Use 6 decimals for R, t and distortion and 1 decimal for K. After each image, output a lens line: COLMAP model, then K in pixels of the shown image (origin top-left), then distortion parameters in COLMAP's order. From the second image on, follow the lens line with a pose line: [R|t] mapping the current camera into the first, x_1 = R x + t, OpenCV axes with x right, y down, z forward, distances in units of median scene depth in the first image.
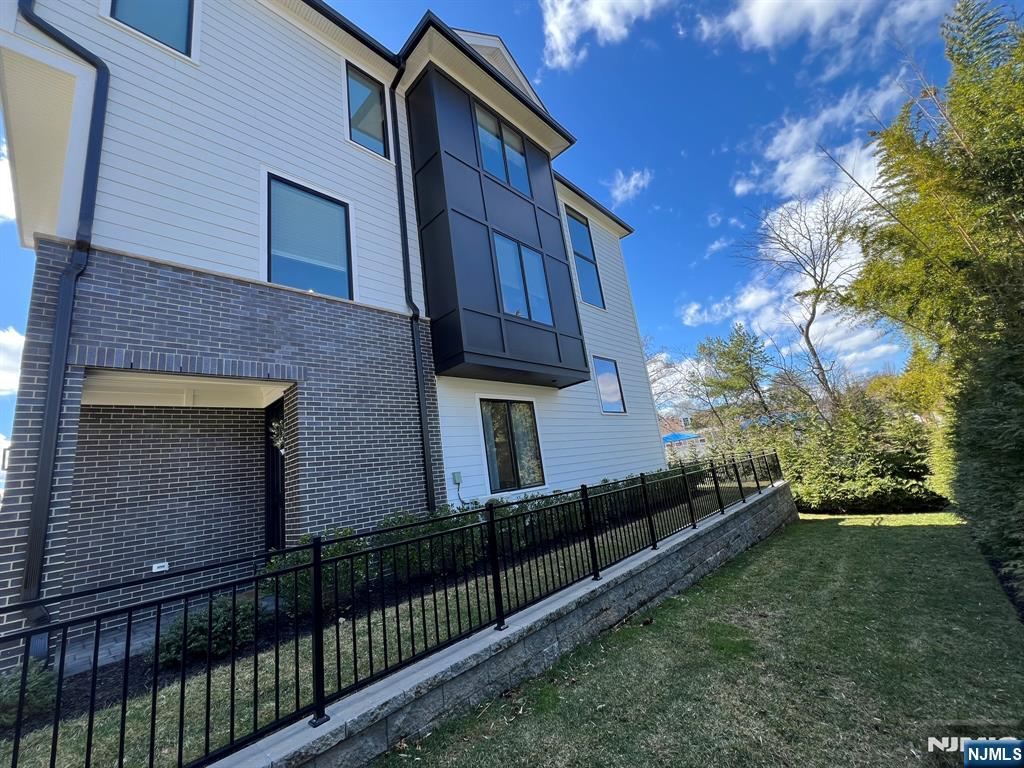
lens RADIAL K [[409.0, 0, 517.5], [0, 409.0, 382.7], [0, 0, 1]] dist [-0.001164, -0.000113]
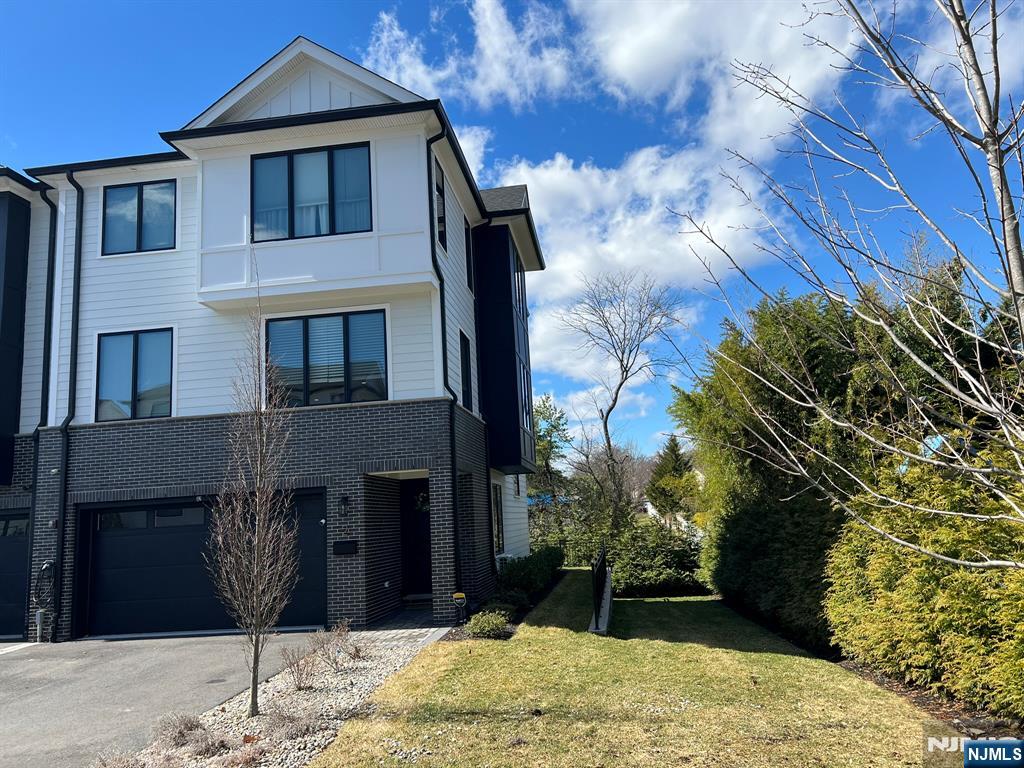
lens RADIAL K [[775.5, 0, 513.0], [0, 775.5, 390.7], [0, 0, 1]] dist [0.004028, -0.002725]
pose [[0.806901, 0.188017, 0.559965, -1.000247], [-0.185254, 0.980711, -0.062341, -0.075580], [-0.560885, -0.053433, 0.826167, -0.728807]]
